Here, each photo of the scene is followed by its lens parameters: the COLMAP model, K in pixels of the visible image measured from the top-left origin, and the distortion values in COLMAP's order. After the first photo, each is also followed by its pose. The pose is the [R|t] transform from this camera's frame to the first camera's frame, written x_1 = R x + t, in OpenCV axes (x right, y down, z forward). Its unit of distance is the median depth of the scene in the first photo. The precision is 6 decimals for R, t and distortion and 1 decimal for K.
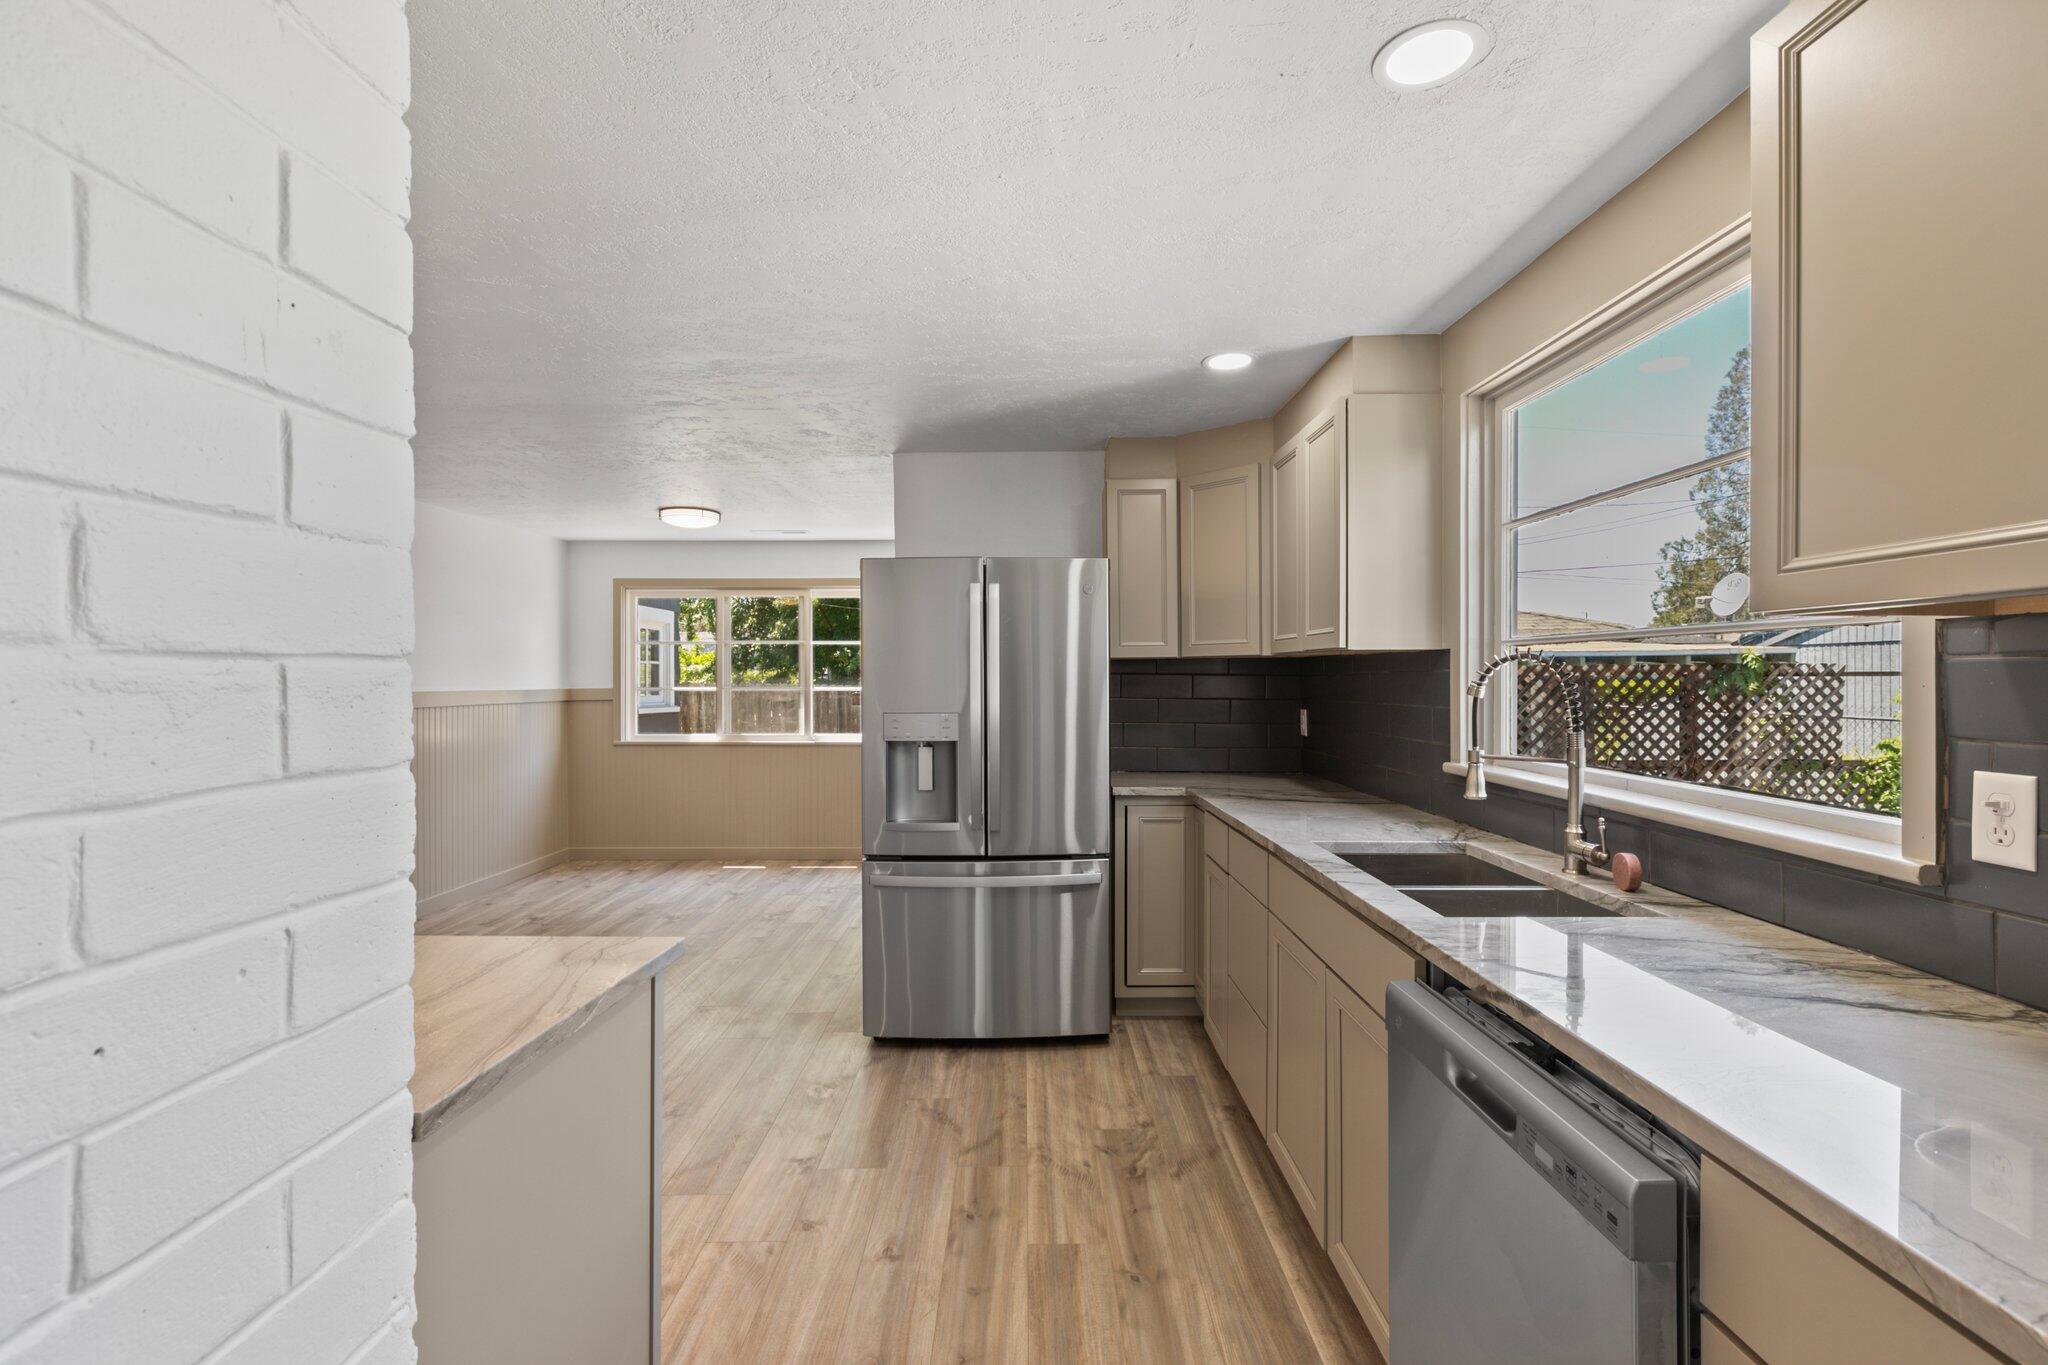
lens RADIAL K [[908.1, 0, 1036.6], [0, 908.1, 682.0], [0, 0, 1]] dist [0.005060, 0.000048]
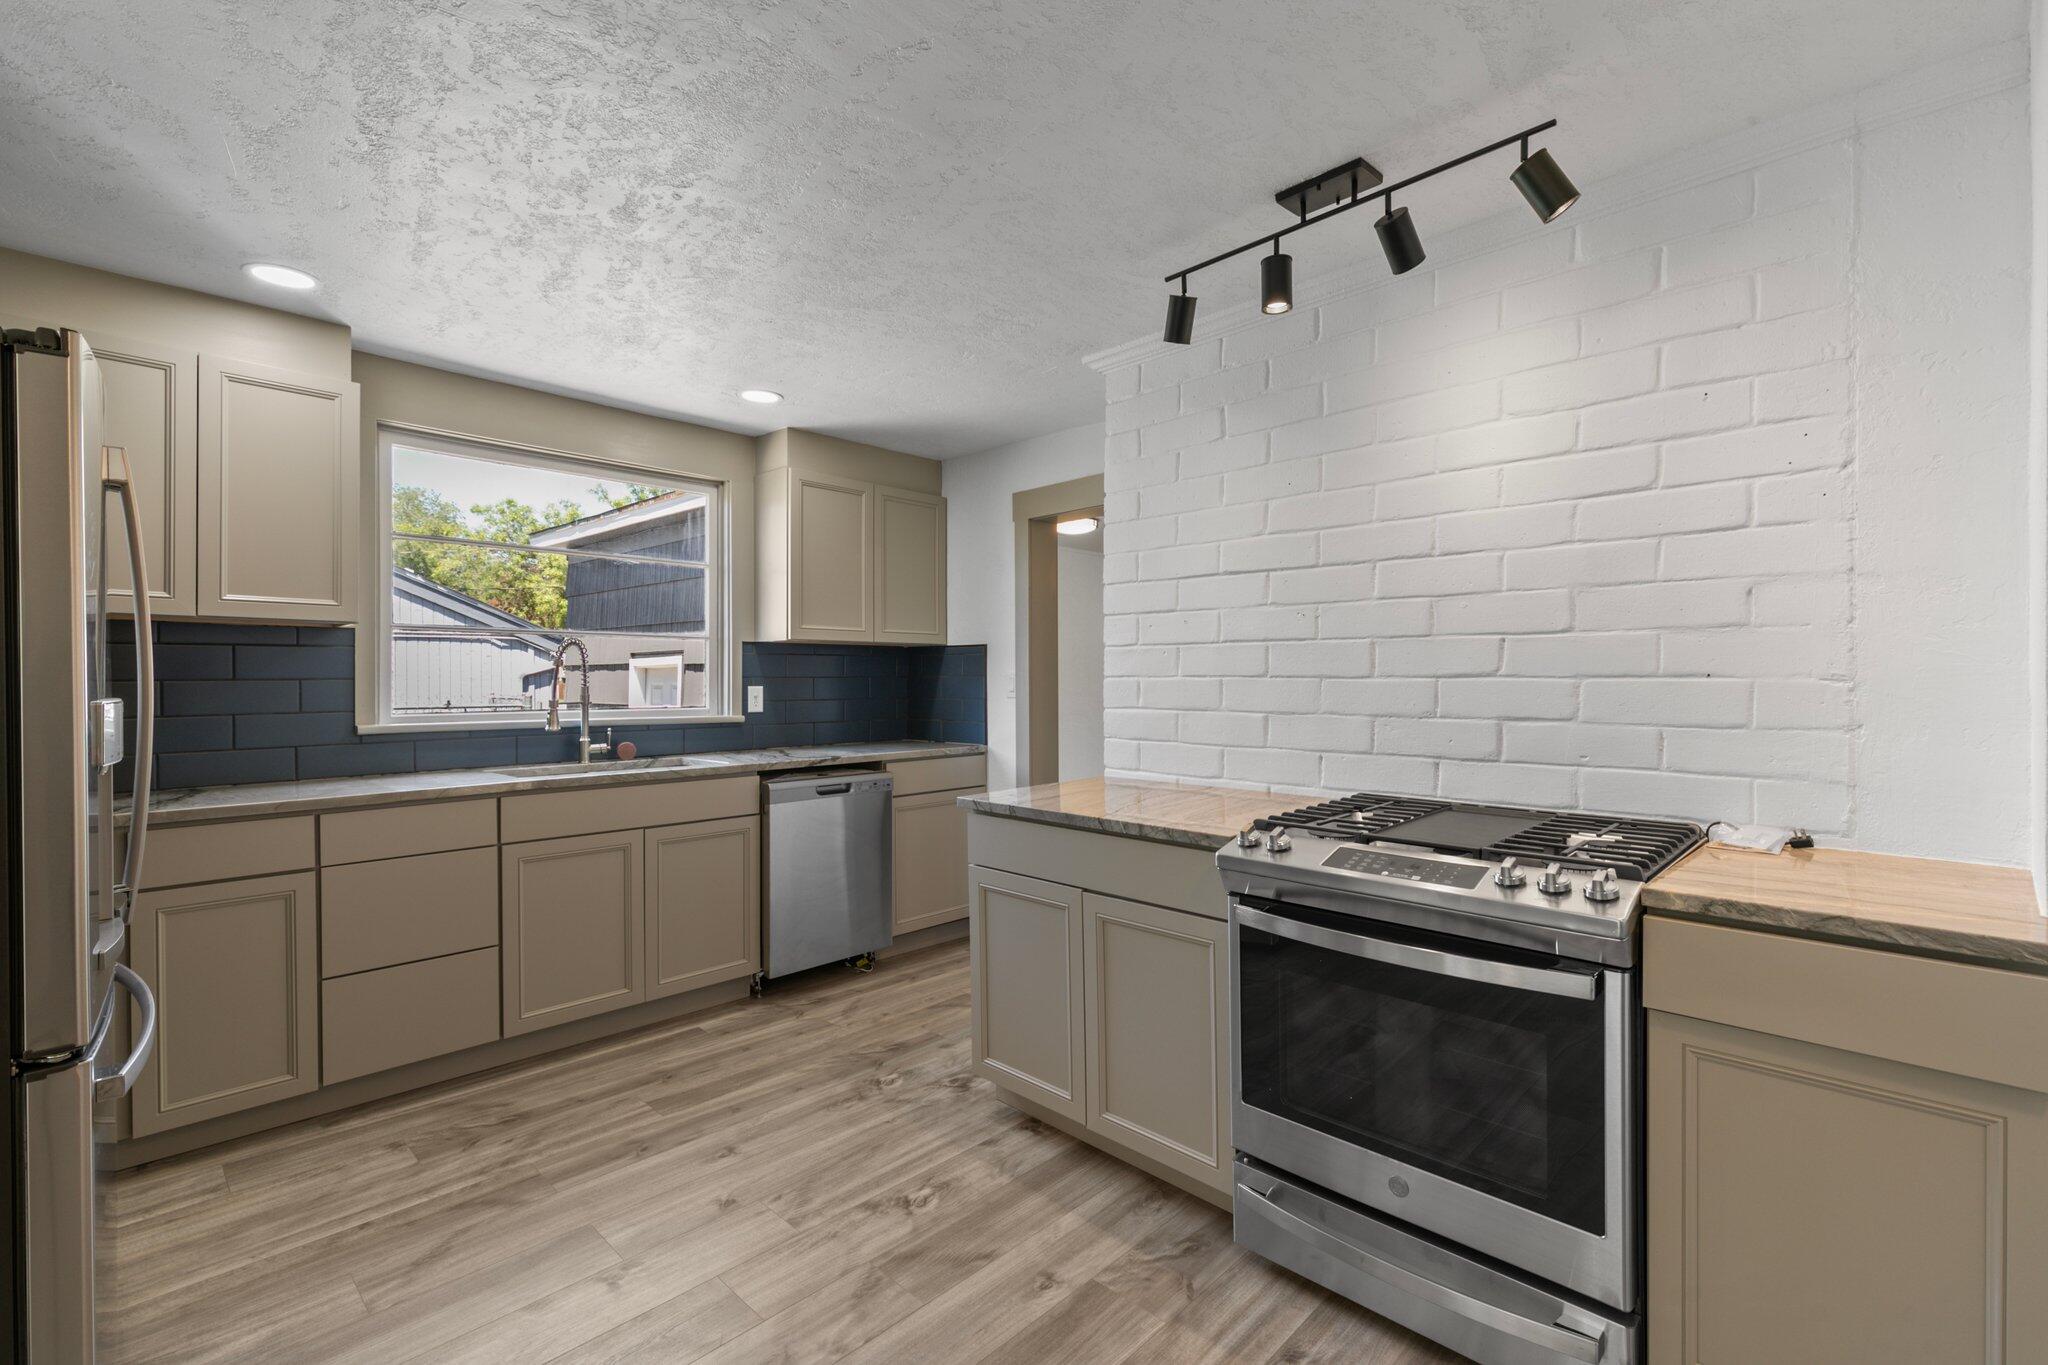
lens RADIAL K [[908.1, 0, 1030.6], [0, 908.1, 679.5], [0, 0, 1]] dist [0.005060, 0.000048]
pose [[-0.708056, 0.001661, 0.706154, -1.060885], [0.005911, 0.999976, 0.003575, 0.031792], [-0.706131, 0.006705, -0.708049, 1.320905]]
